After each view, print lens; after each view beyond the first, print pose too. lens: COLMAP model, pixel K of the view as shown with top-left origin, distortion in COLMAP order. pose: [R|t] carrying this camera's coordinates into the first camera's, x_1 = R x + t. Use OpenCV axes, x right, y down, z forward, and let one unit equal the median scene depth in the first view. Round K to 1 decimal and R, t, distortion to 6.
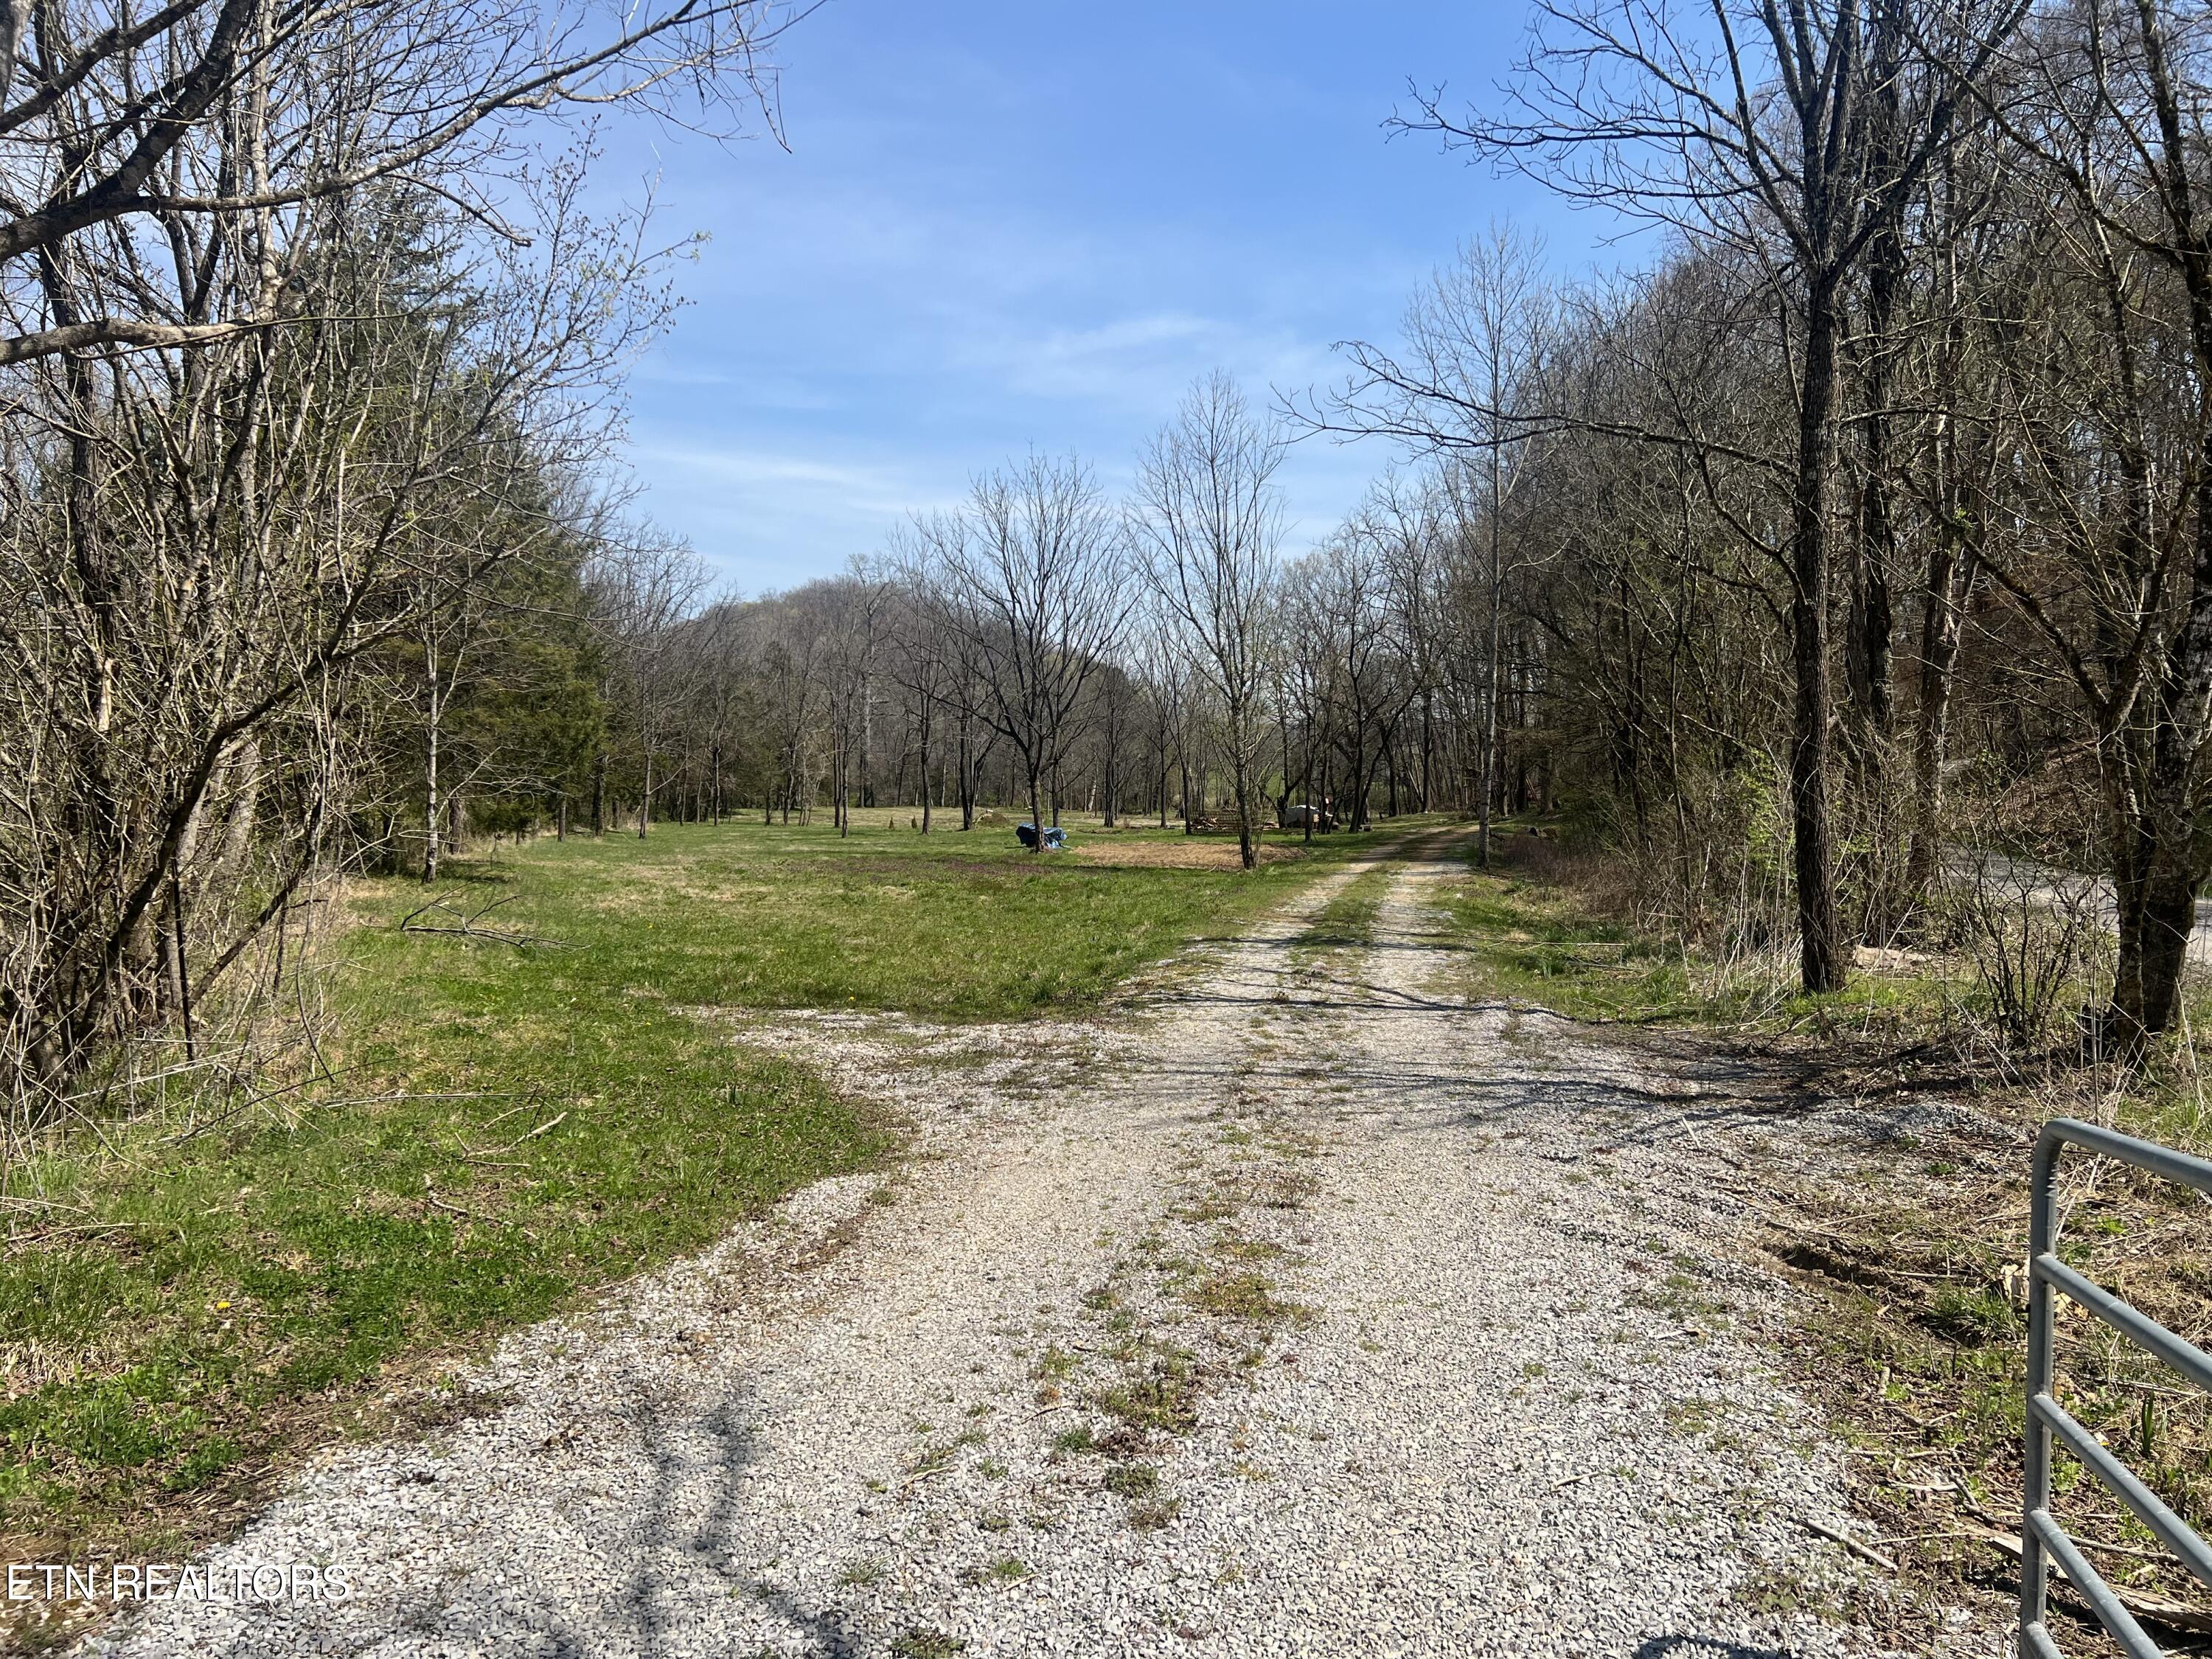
lens RADIAL K [[1668.7, 0, 1114.5], [0, 1668.7, 822.9], [0, 0, 1]] dist [0.058735, -0.060241]
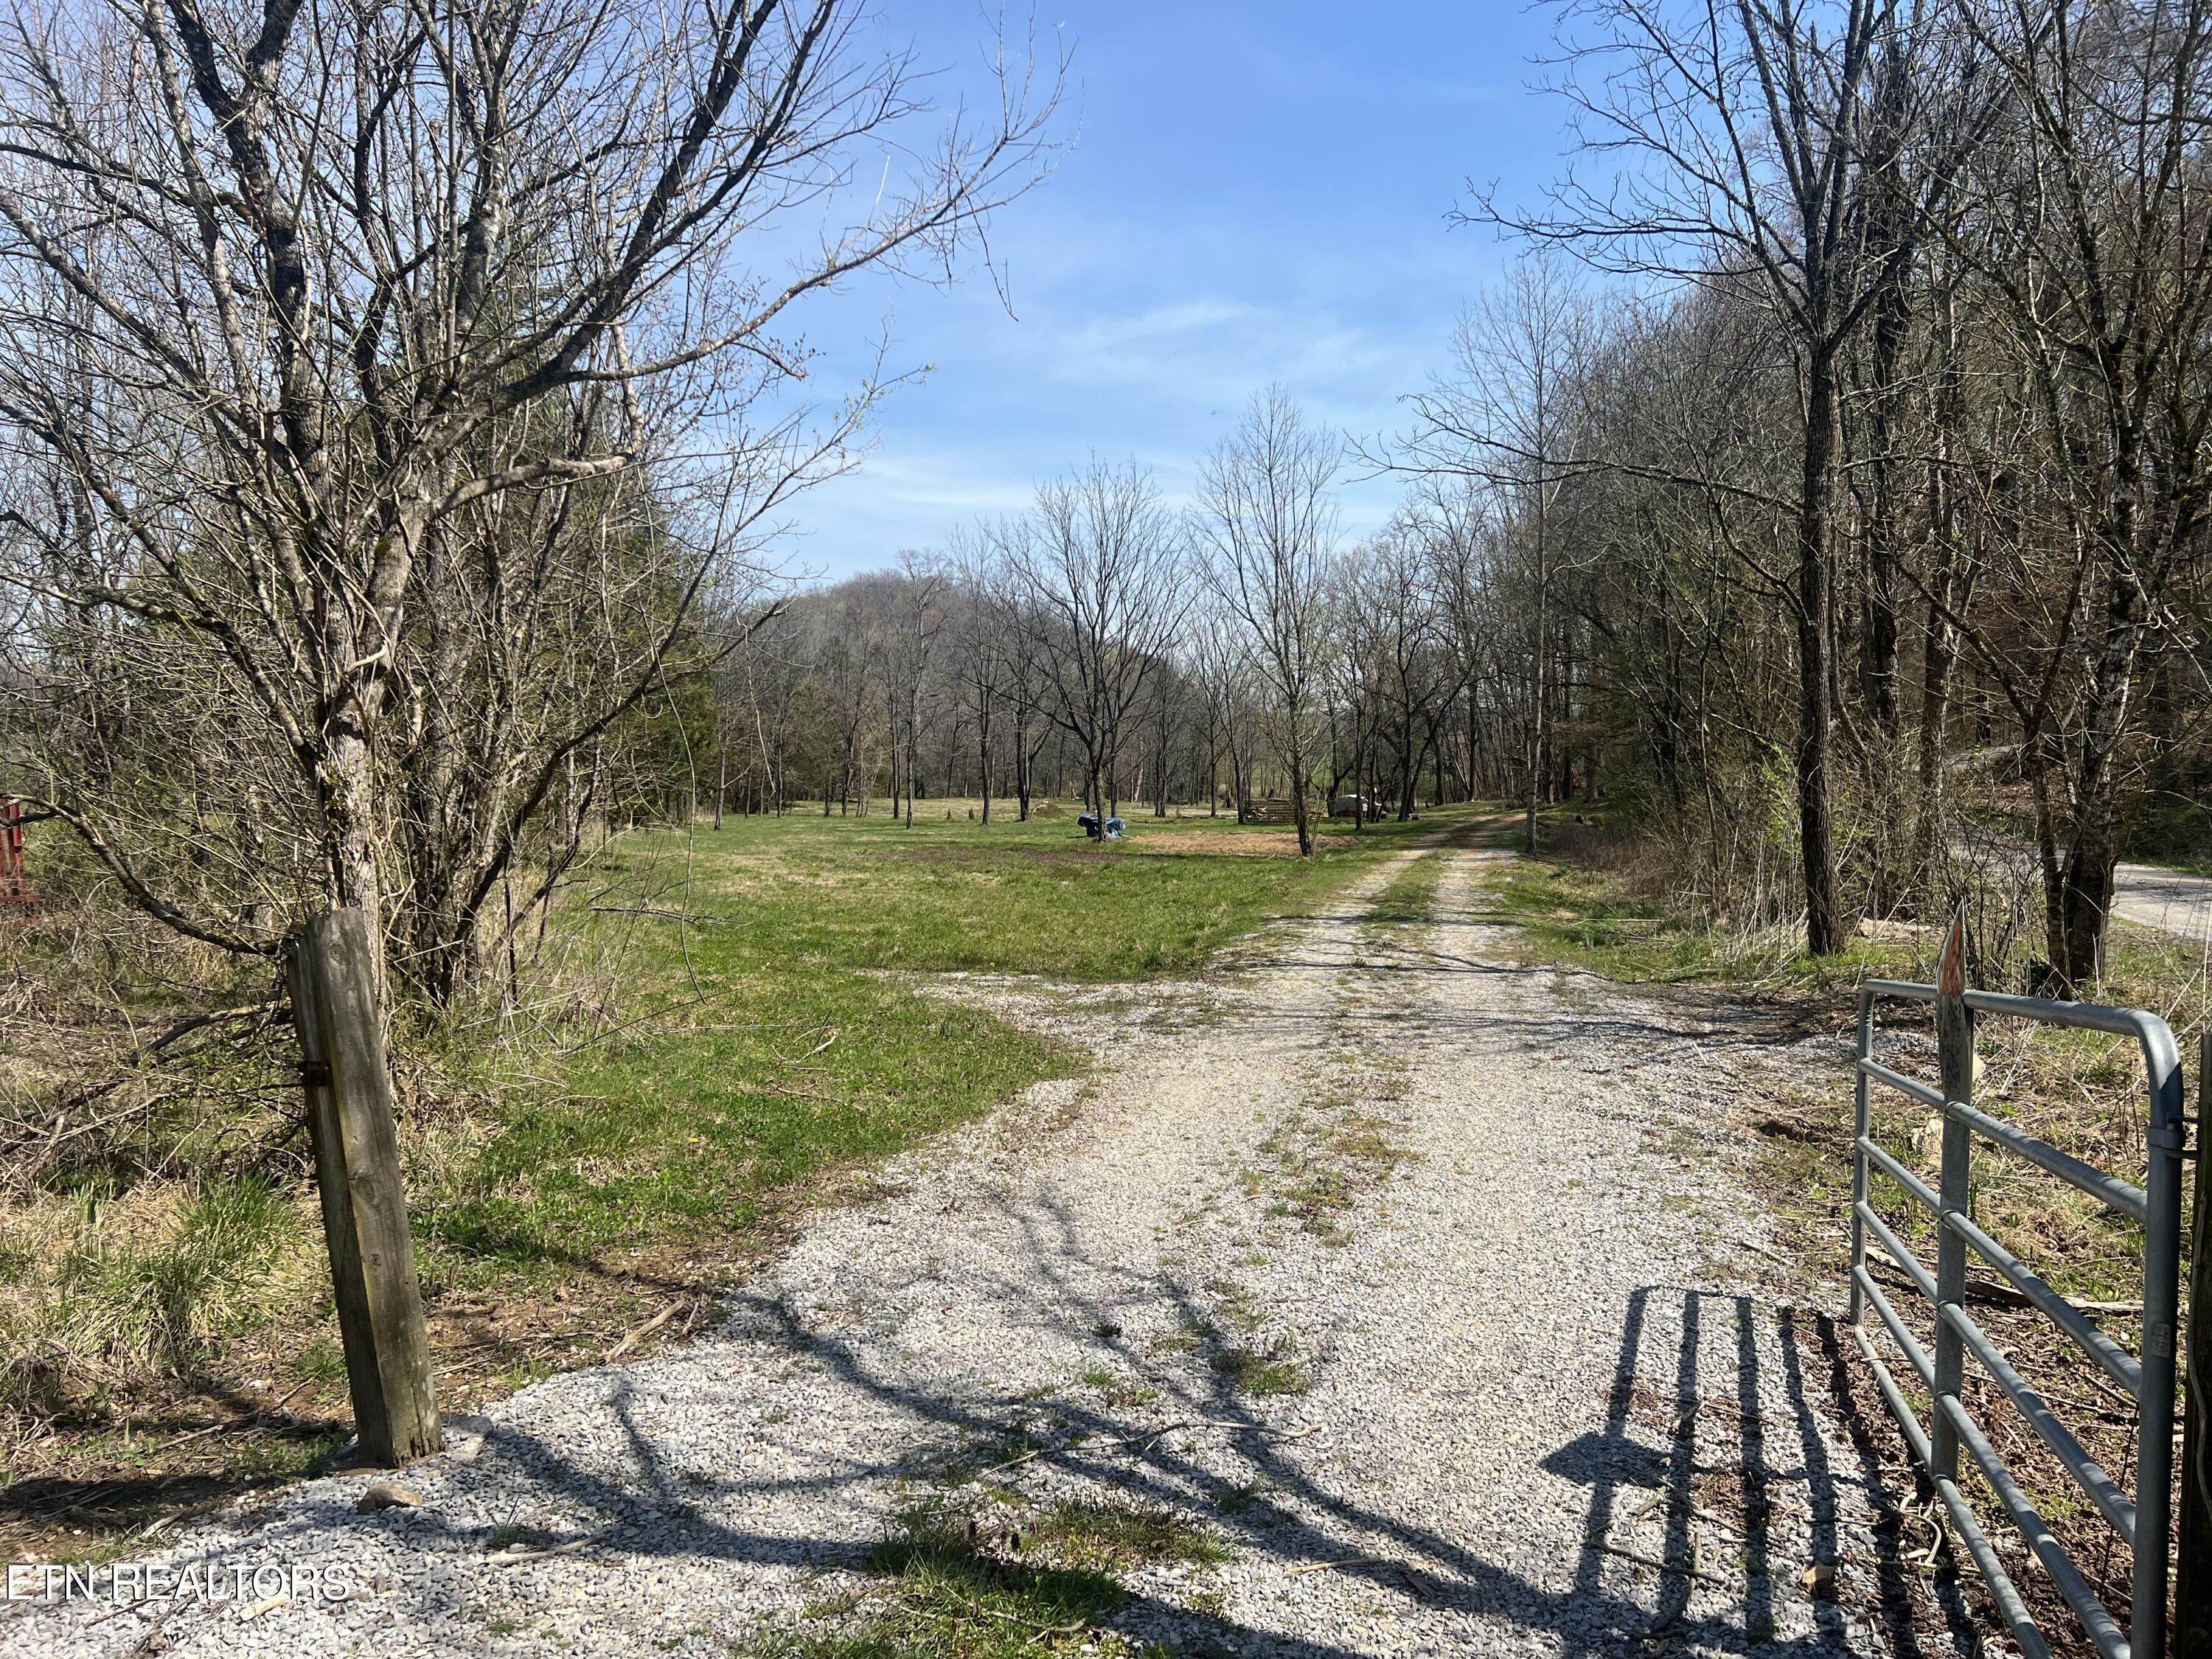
lens RADIAL K [[1658.3, 0, 1110.5], [0, 1658.3, 812.5], [0, 0, 1]] dist [0.059314, -0.058427]
pose [[0.999559, -0.004562, -0.029342, -0.035562], [0.004556, 0.999990, -0.000289, -0.000844], [0.029343, 0.000155, 0.999569, -0.148929]]
